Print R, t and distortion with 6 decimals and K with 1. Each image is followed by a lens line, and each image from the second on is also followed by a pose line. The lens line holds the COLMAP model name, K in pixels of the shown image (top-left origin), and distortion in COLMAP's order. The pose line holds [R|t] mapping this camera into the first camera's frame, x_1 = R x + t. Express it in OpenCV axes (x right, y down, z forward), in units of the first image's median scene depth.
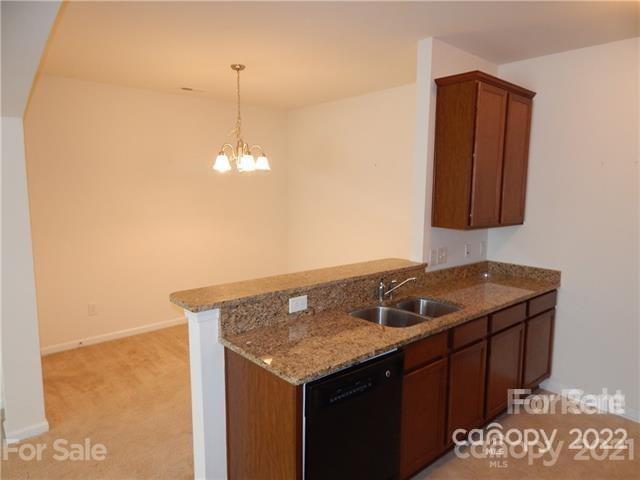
lens RADIAL K [[420.2, 0, 319.1], [0, 420.2, 243.7], [0, 0, 1]] dist [-0.008149, -0.002983]
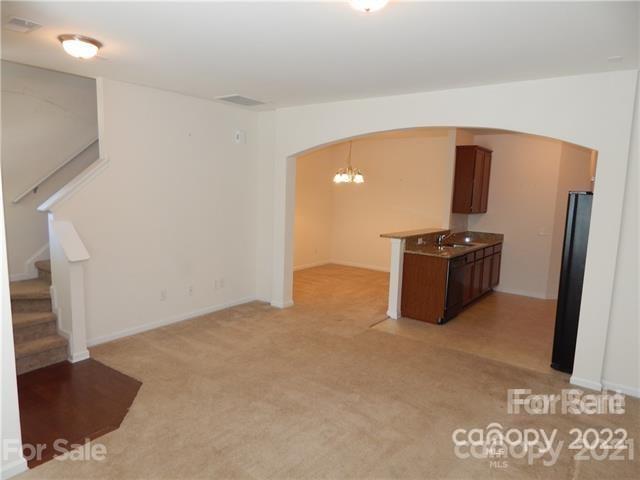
lens RADIAL K [[420.2, 0, 319.1], [0, 420.2, 243.7], [0, 0, 1]] dist [-0.008149, -0.002983]
pose [[0.980438, -0.003432, 0.196800, -0.859269], [0.000914, 0.999917, 0.012888, 0.092716], [-0.196828, -0.012456, 0.980359, -1.029312]]
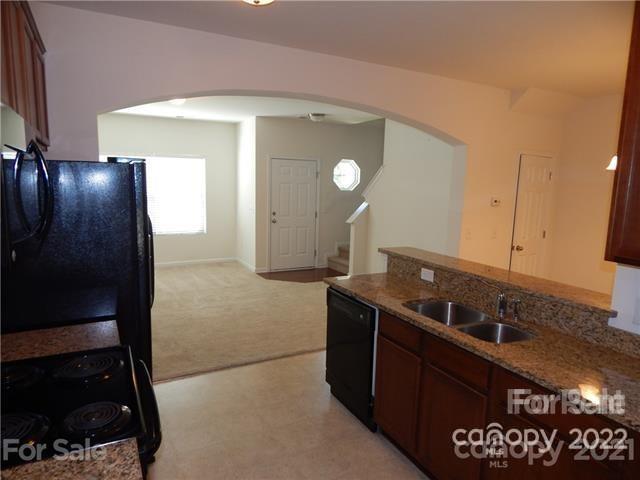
lens RADIAL K [[420.2, 0, 319.1], [0, 420.2, 243.7], [0, 0, 1]] dist [-0.008149, -0.002983]
pose [[-0.233119, 0.126036, -0.964246, 0.932912], [-0.164954, 0.972071, 0.166938, -0.081292], [0.958356, 0.197973, -0.205818, 0.689076]]
